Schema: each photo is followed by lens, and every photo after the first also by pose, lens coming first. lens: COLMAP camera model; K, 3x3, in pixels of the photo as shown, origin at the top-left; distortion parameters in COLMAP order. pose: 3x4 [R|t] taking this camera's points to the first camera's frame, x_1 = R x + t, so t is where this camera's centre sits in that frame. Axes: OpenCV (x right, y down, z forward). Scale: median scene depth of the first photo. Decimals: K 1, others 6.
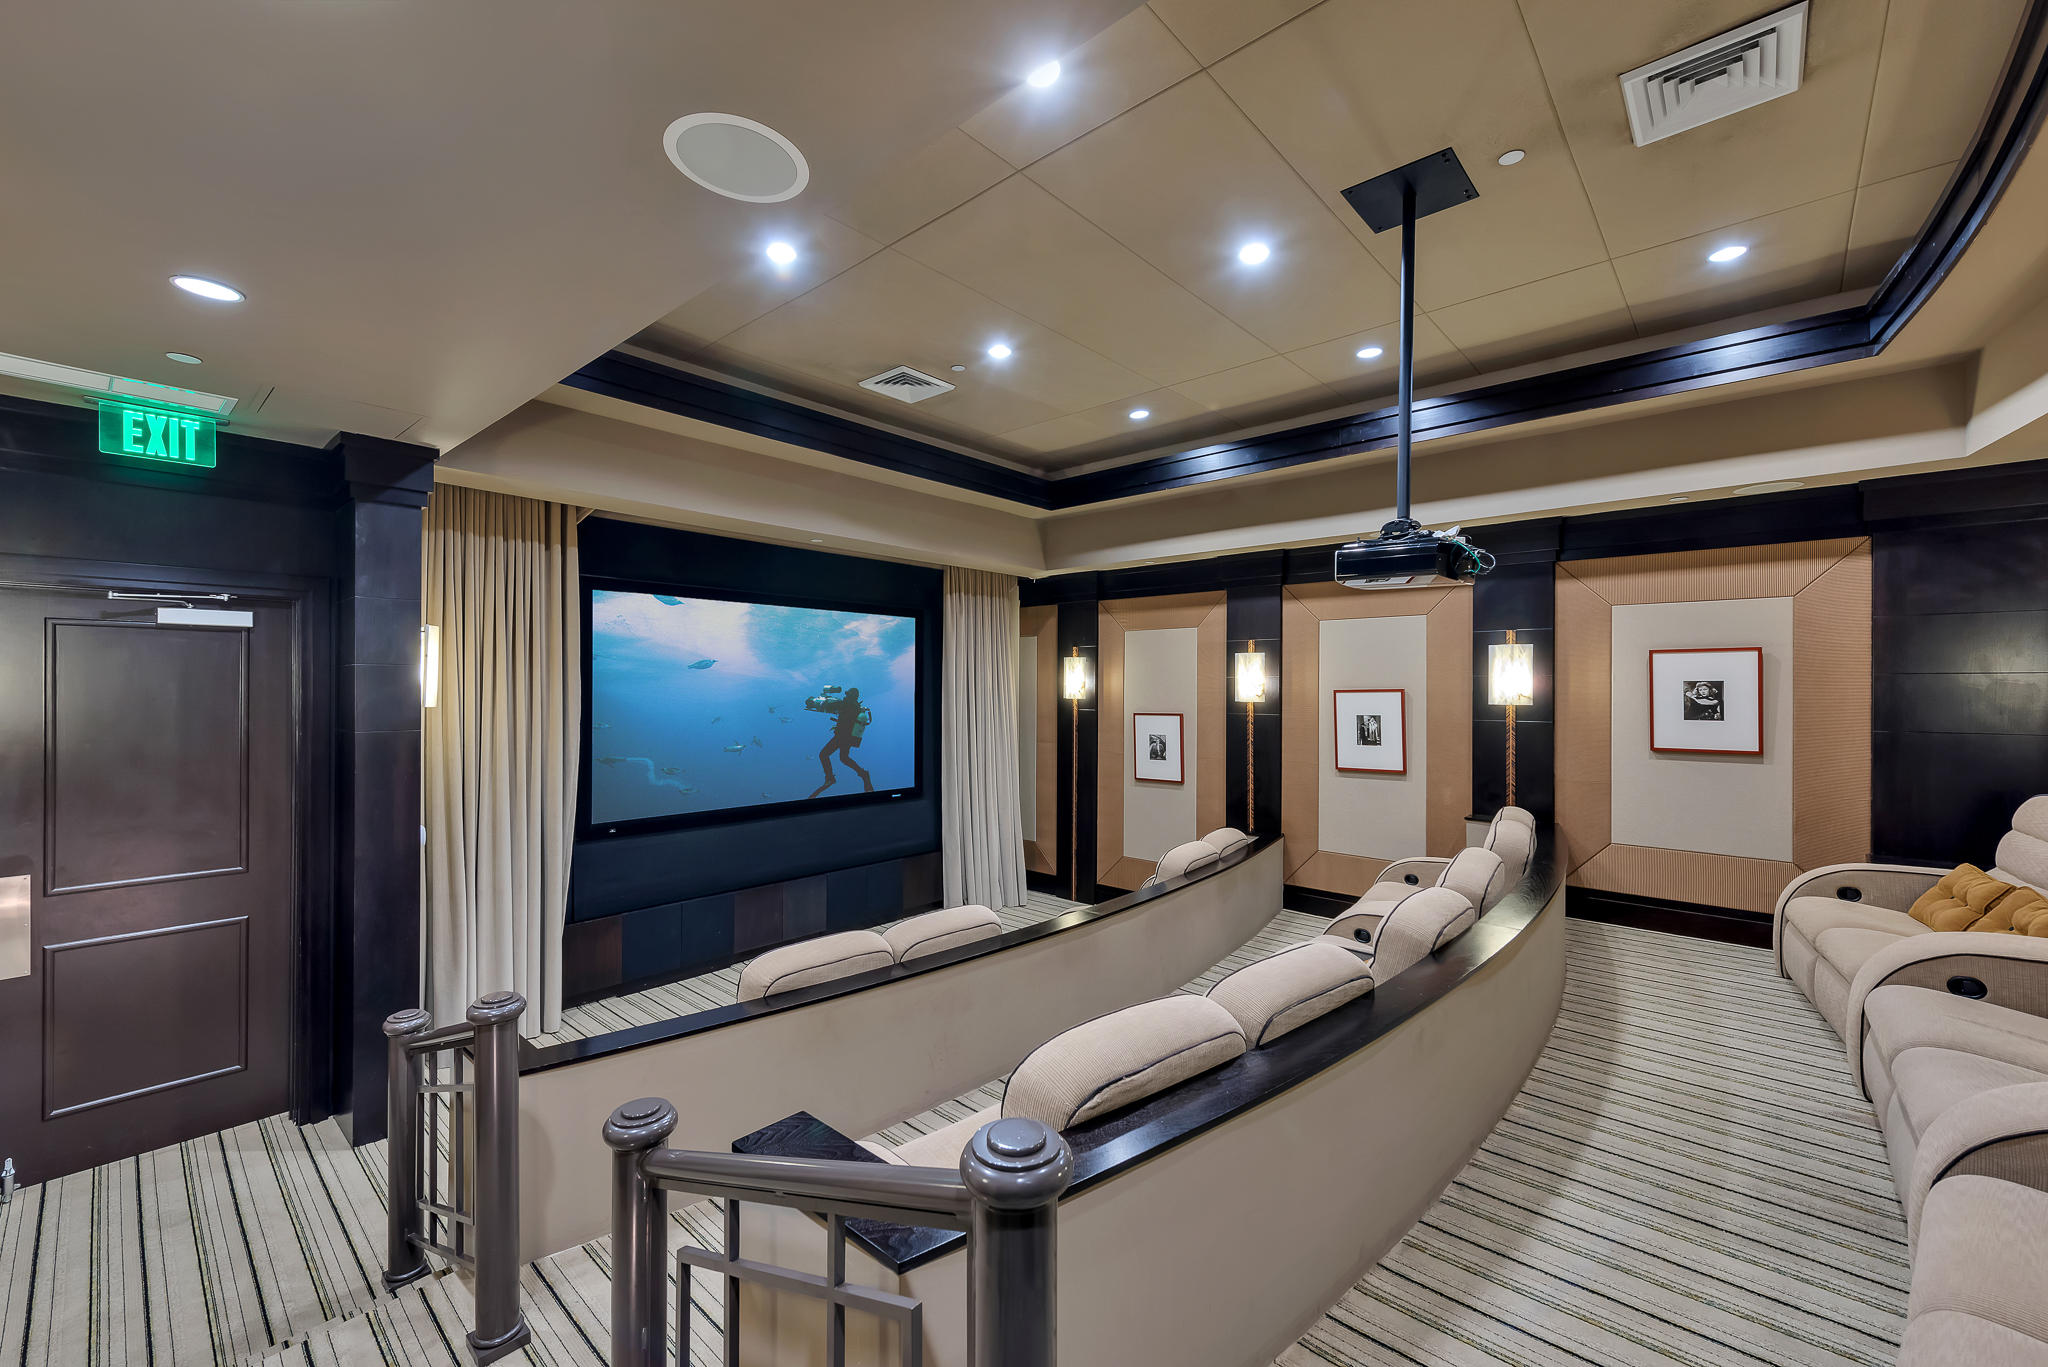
lens RADIAL K [[813.9, 0, 1012.4], [0, 813.9, 690.3], [0, 0, 1]] dist [0.001321, 0.000178]
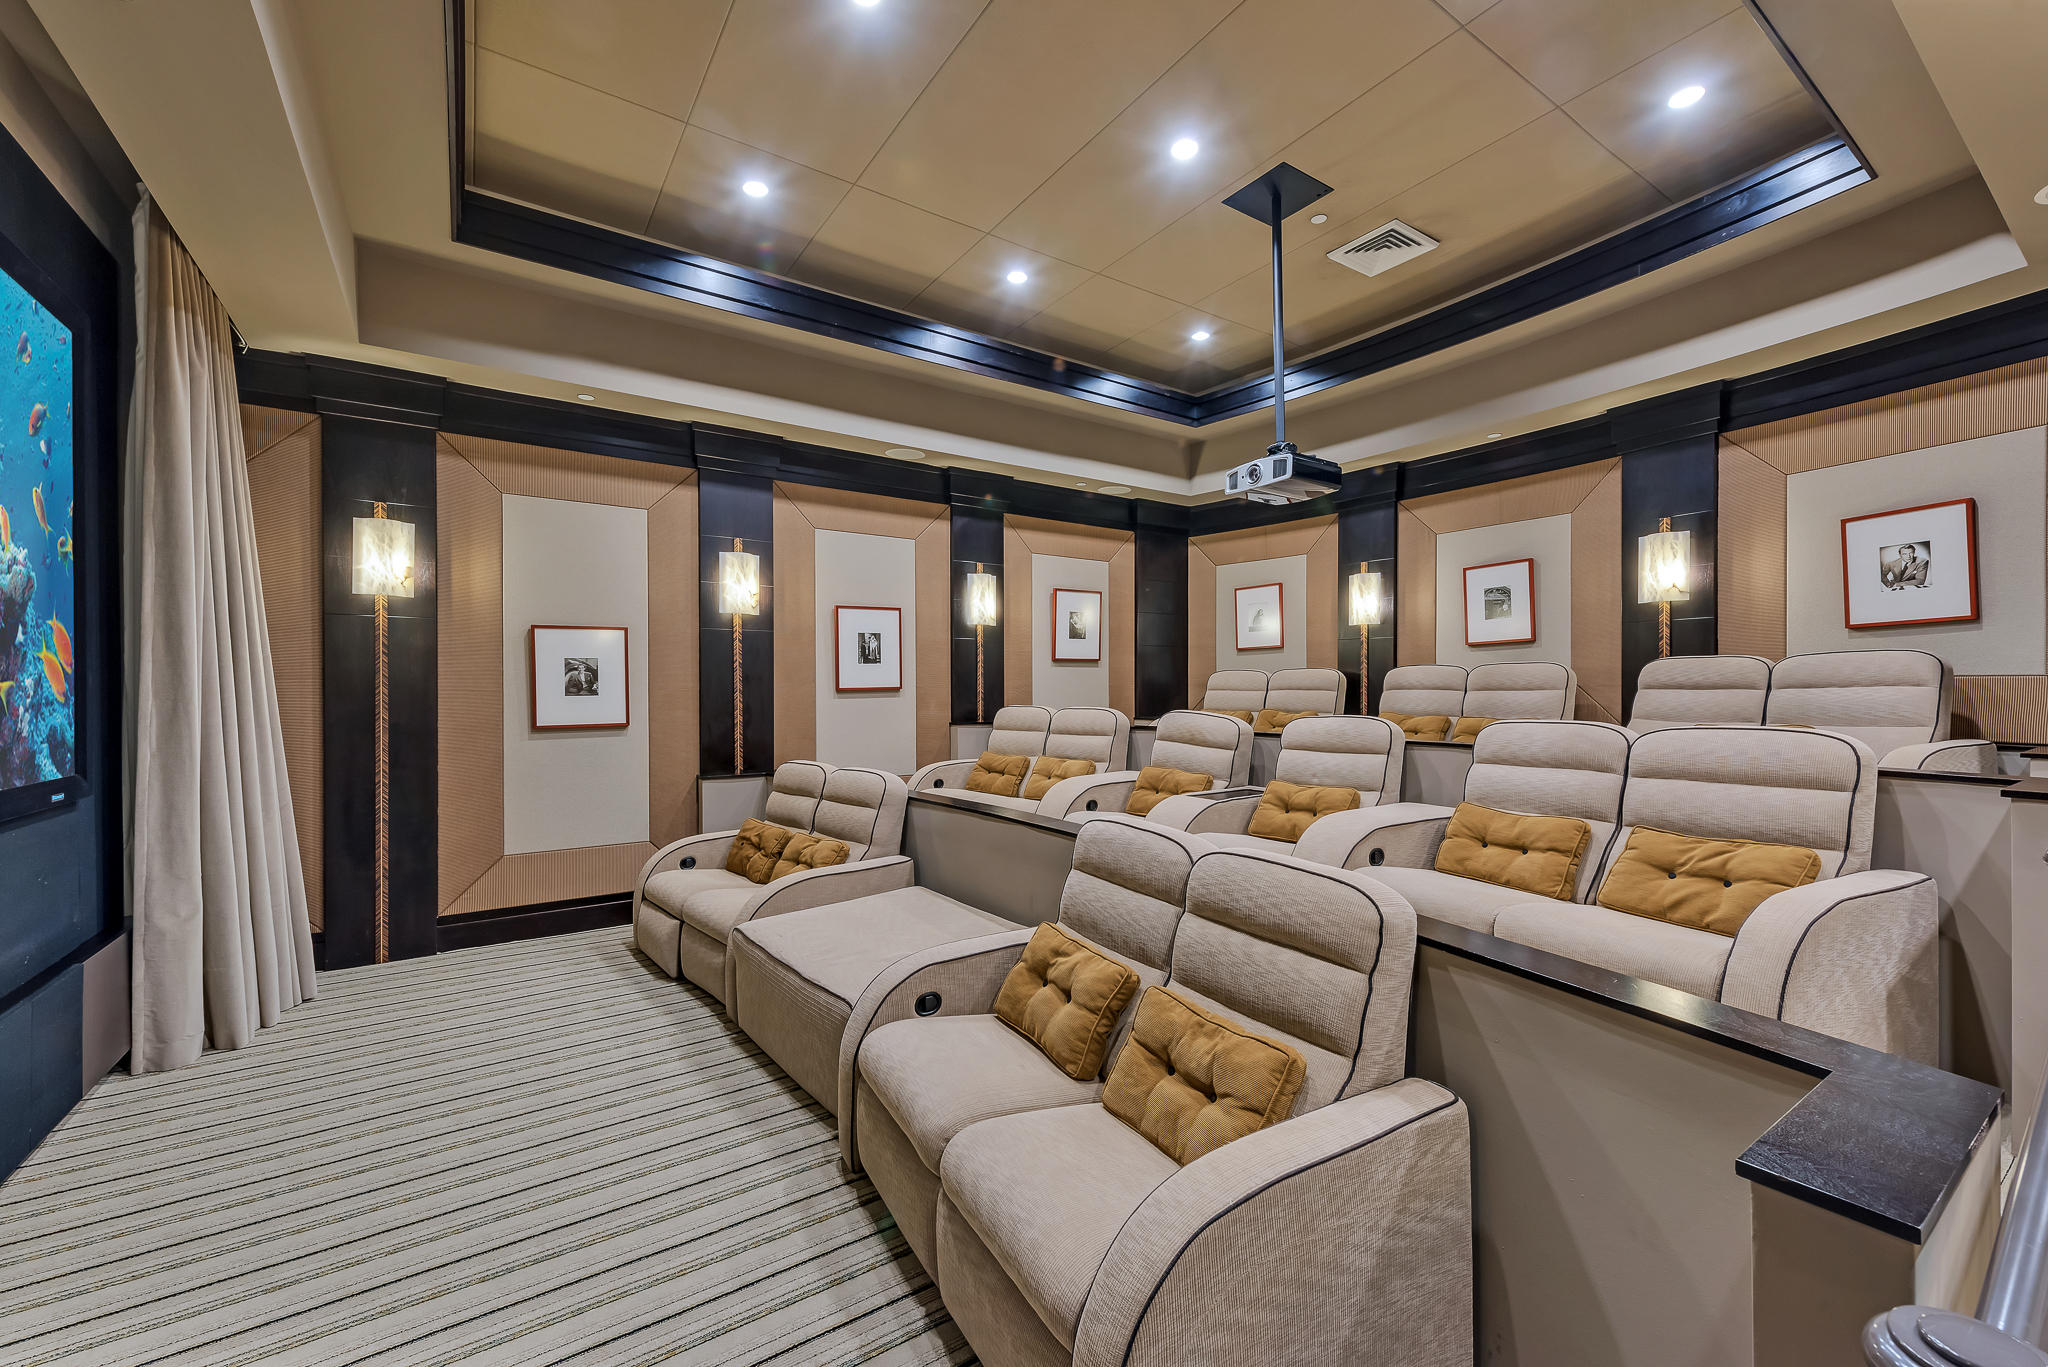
lens RADIAL K [[813.9, 0, 1012.4], [0, 813.9, 690.3], [0, 0, 1]] dist [0.001321, 0.000178]
pose [[0.227719, -0.018875, 0.973544, -0.456090], [-0.008183, 0.999740, 0.021297, 0.073430], [-0.973692, -0.012816, 0.227506, 0.575250]]
